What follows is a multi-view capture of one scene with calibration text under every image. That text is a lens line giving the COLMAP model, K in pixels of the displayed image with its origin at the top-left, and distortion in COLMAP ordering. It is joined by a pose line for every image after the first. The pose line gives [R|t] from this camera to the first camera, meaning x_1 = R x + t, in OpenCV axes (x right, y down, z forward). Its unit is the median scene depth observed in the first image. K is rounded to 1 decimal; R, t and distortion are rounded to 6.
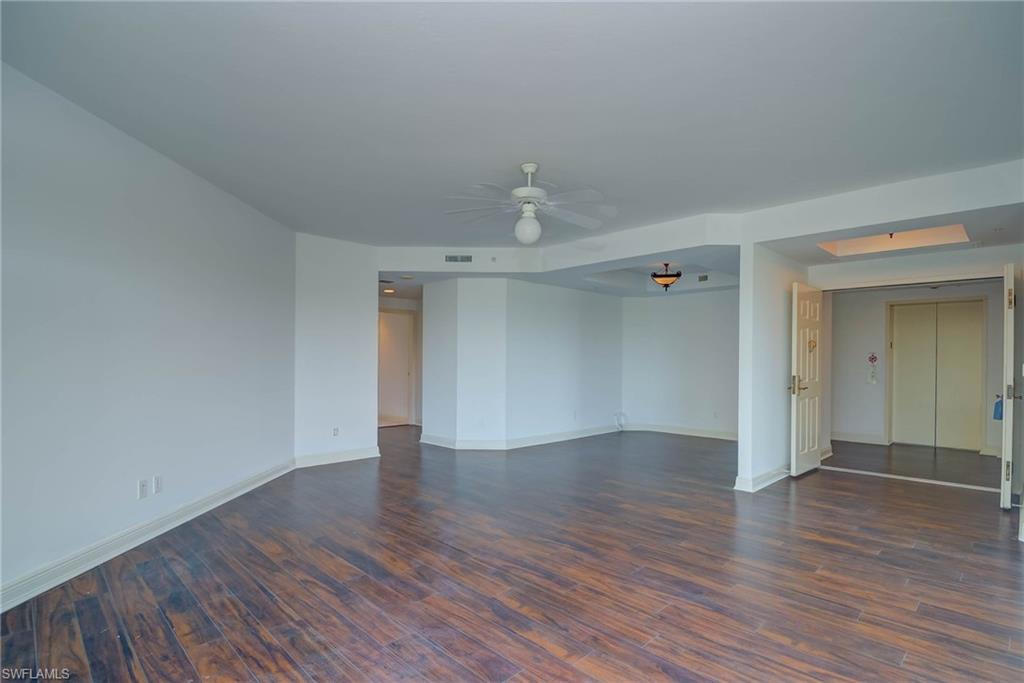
lens RADIAL K [[509.7, 0, 509.9], [0, 509.7, 358.3], [0, 0, 1]] dist [0.021145, -0.027774]
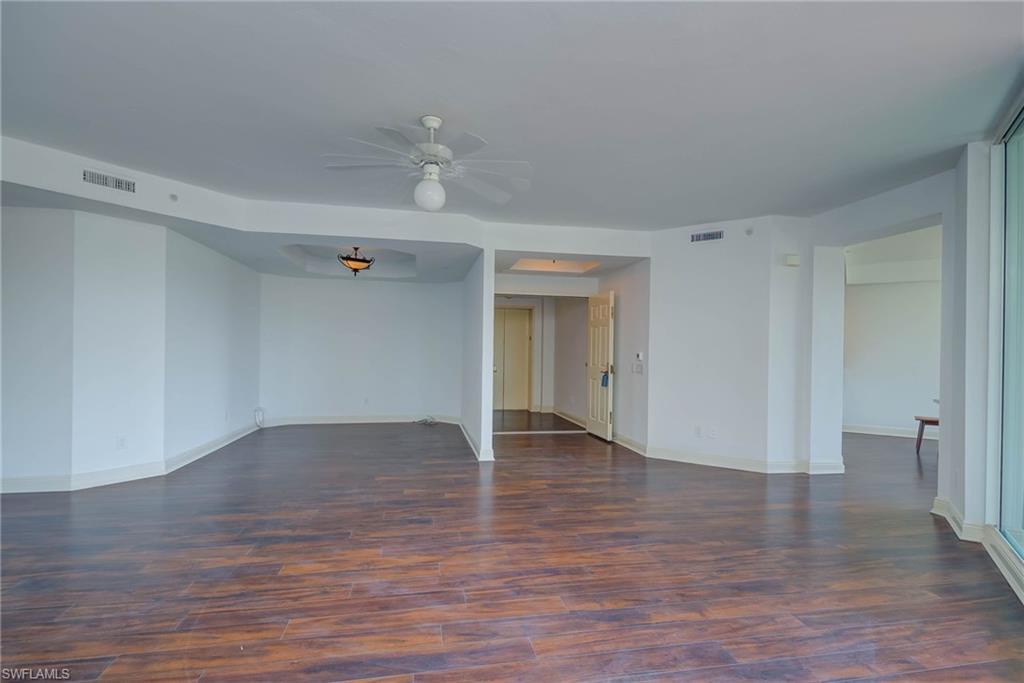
lens RADIAL K [[495.6, 0, 511.9], [0, 495.6, 354.8], [0, 0, 1]] dist [0.037068, -0.023509]
pose [[0.552864, -0.004991, 0.833257, -0.606302], [-0.011256, 0.999846, 0.013457, 0.002973], [-0.833196, -0.016819, 0.552722, 0.445721]]
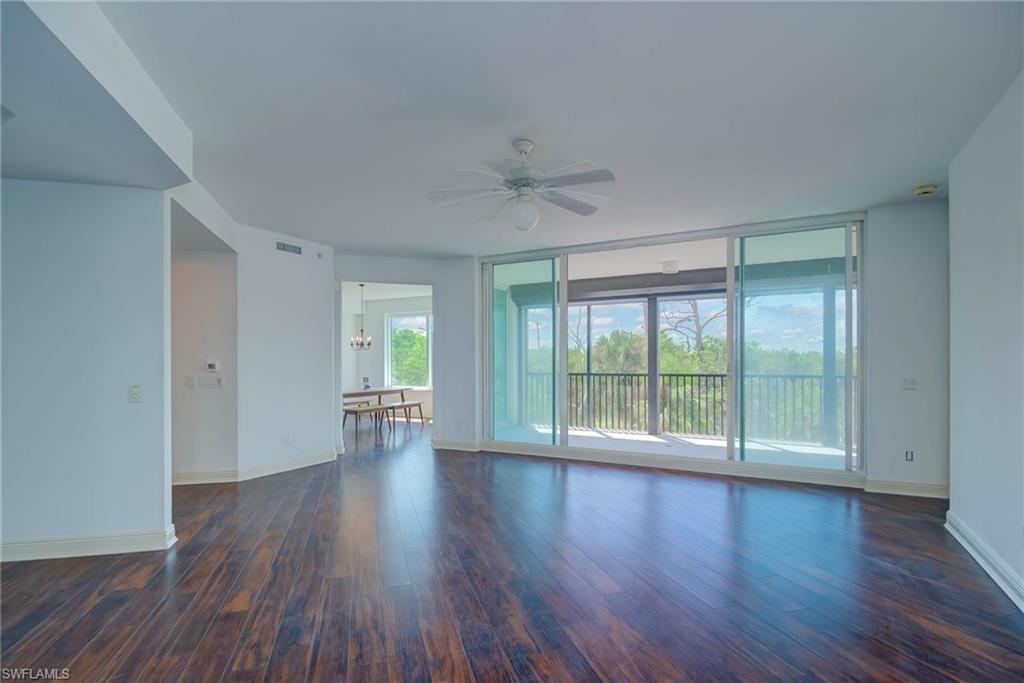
lens RADIAL K [[509.7, 0, 509.9], [0, 509.7, 358.3], [0, 0, 1]] dist [0.021145, -0.027774]
pose [[-0.879266, -0.005444, 0.476301, -0.385946], [-0.006685, 0.999977, -0.000909, -0.000914], [-0.476285, -0.003984, -0.879282, 1.894540]]
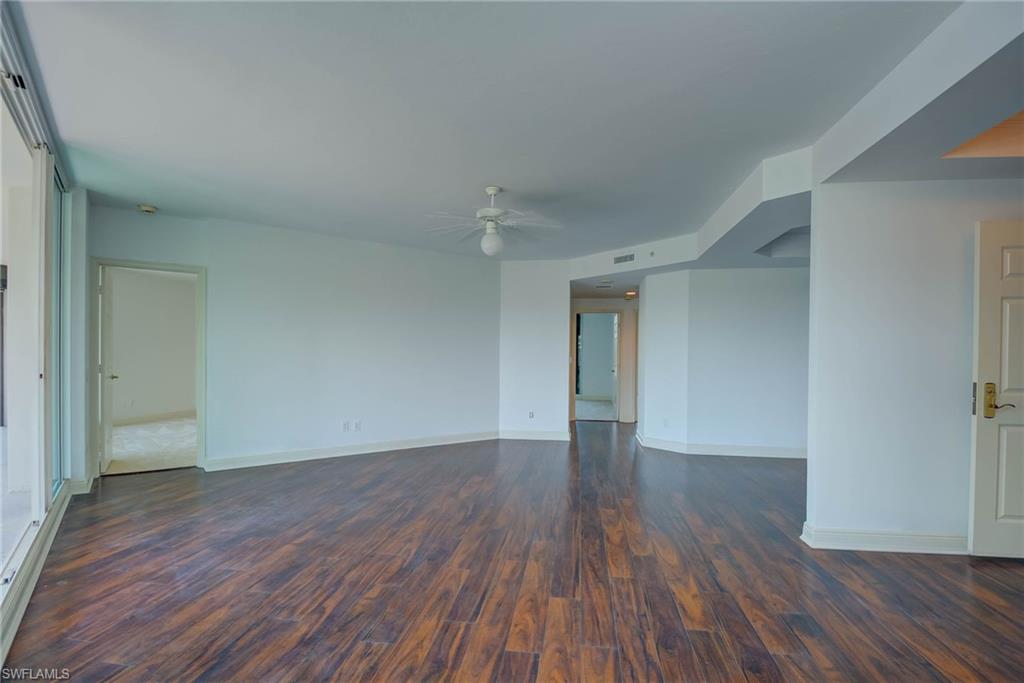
lens RADIAL K [[509.7, 0, 509.9], [0, 509.7, 358.3], [0, 0, 1]] dist [0.021145, -0.027774]
pose [[0.604335, 0.000517, -0.796730, 1.032704], [-0.001930, 0.999998, -0.000815, 0.011288], [0.796728, 0.002030, 0.604335, 0.345636]]
